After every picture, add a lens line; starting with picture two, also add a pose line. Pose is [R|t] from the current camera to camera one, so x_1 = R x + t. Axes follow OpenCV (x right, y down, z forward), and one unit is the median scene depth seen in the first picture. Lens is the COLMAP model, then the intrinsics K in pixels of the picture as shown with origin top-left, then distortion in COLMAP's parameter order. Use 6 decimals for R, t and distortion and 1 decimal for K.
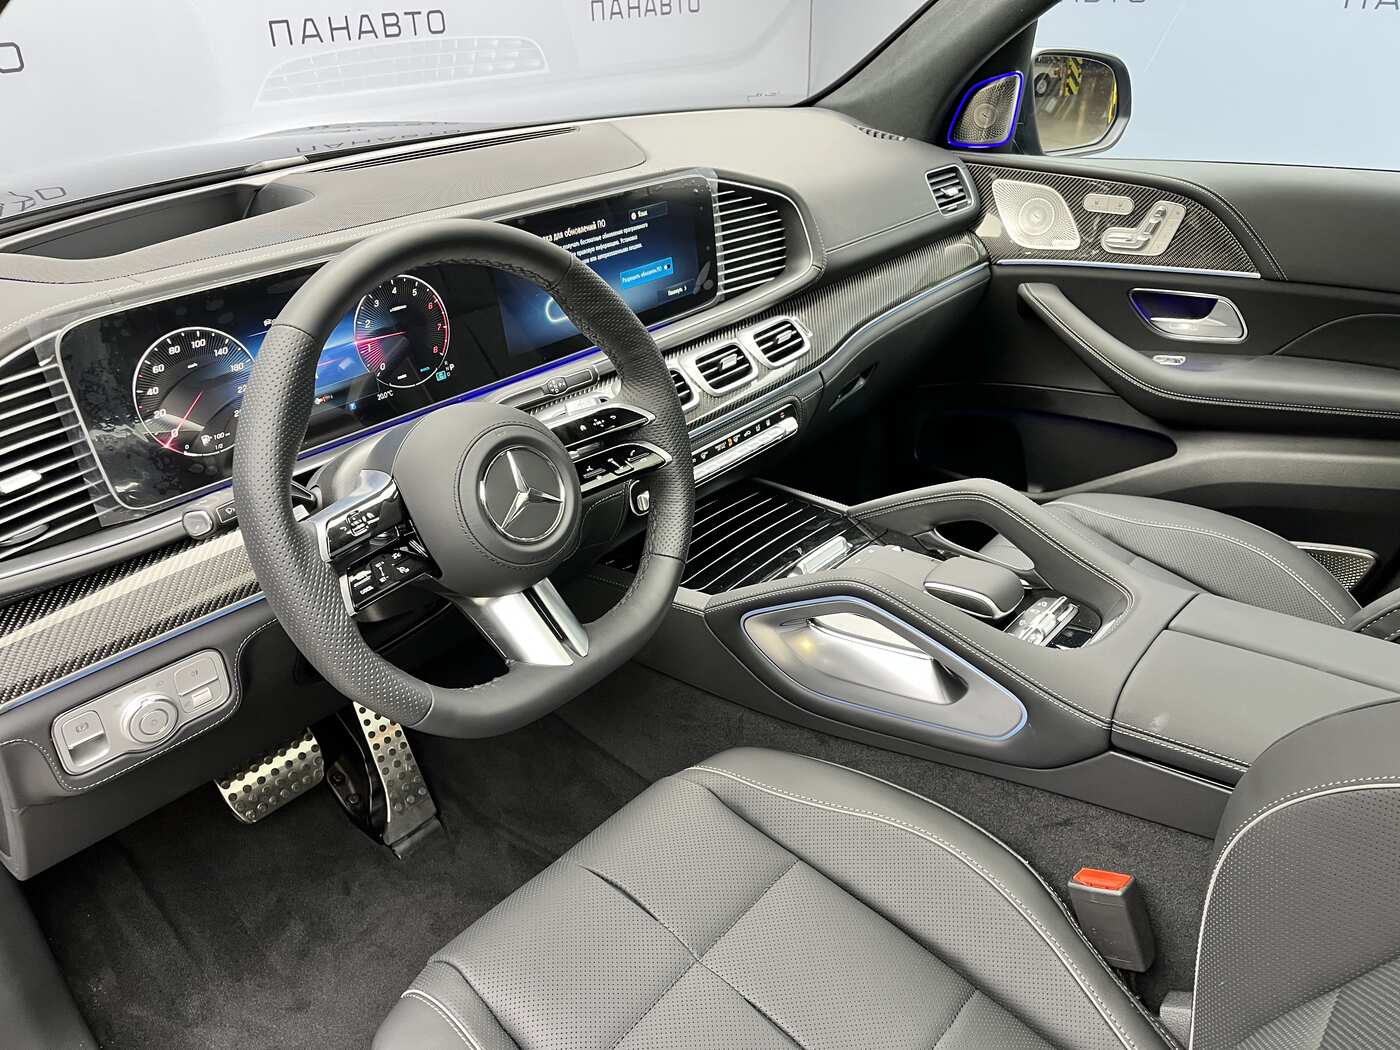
lens RADIAL K [[1075.7, 0, 703.0], [0, 1075.7, 530.9], [0, 0, 1]] dist [0.043423, -0.049495]
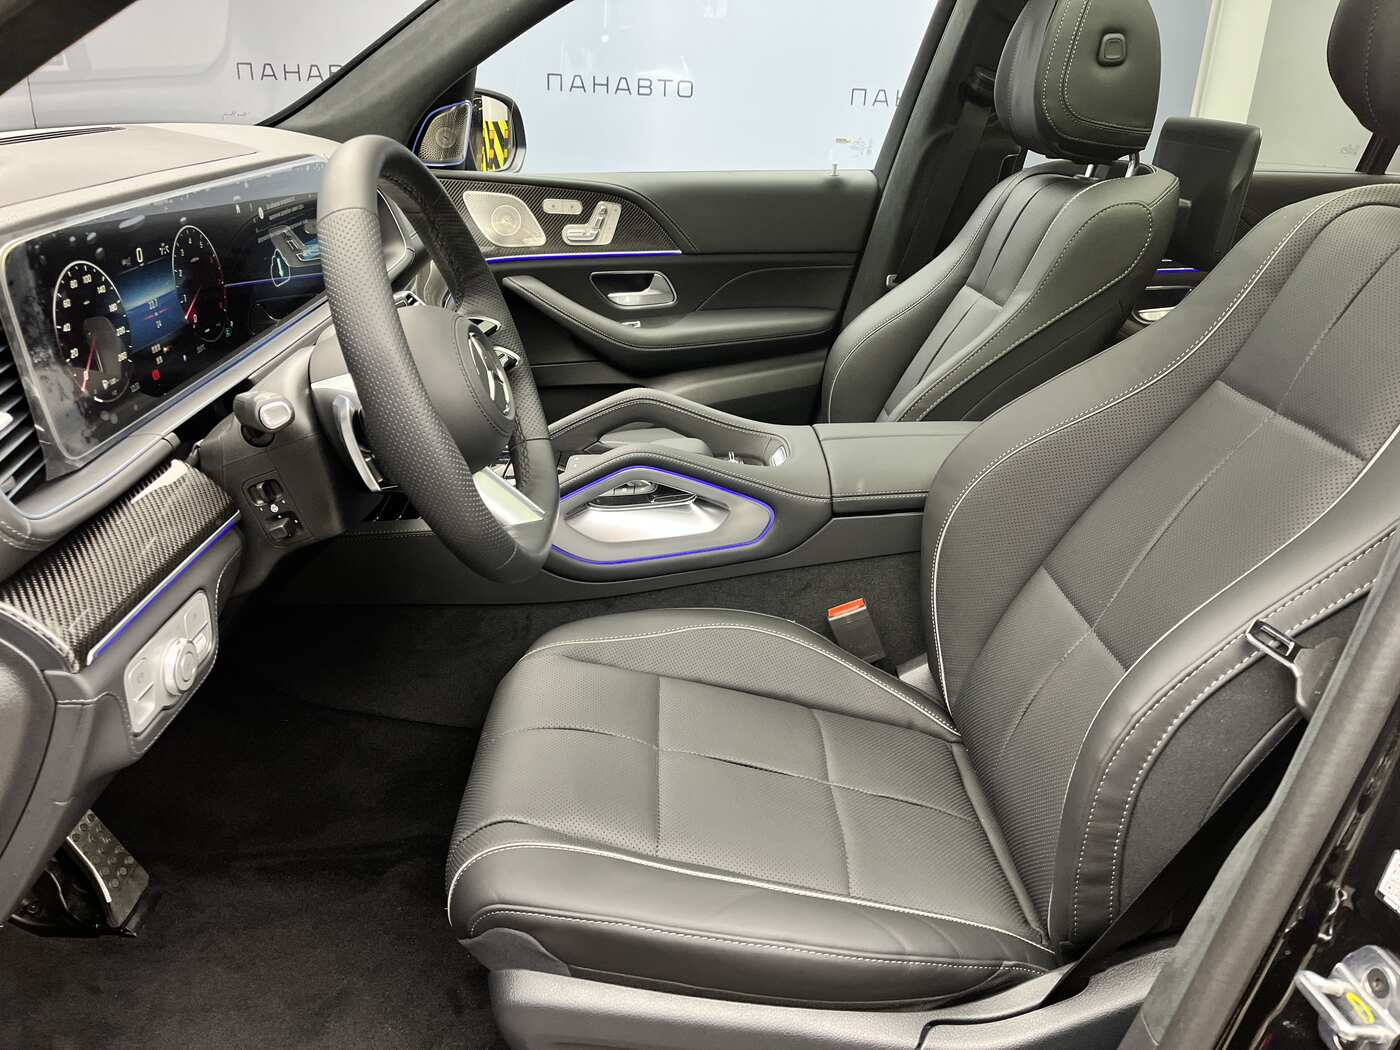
lens RADIAL K [[1075.7, 0, 702.5], [0, 1075.7, 529.6], [0, 0, 1]] dist [0.043423, -0.049495]
pose [[0.736114, -0.209320, 0.643678, -0.519007], [0.263232, 0.964649, 0.012664, 0.114845], [-0.623575, 0.160115, 0.765191, 0.000048]]
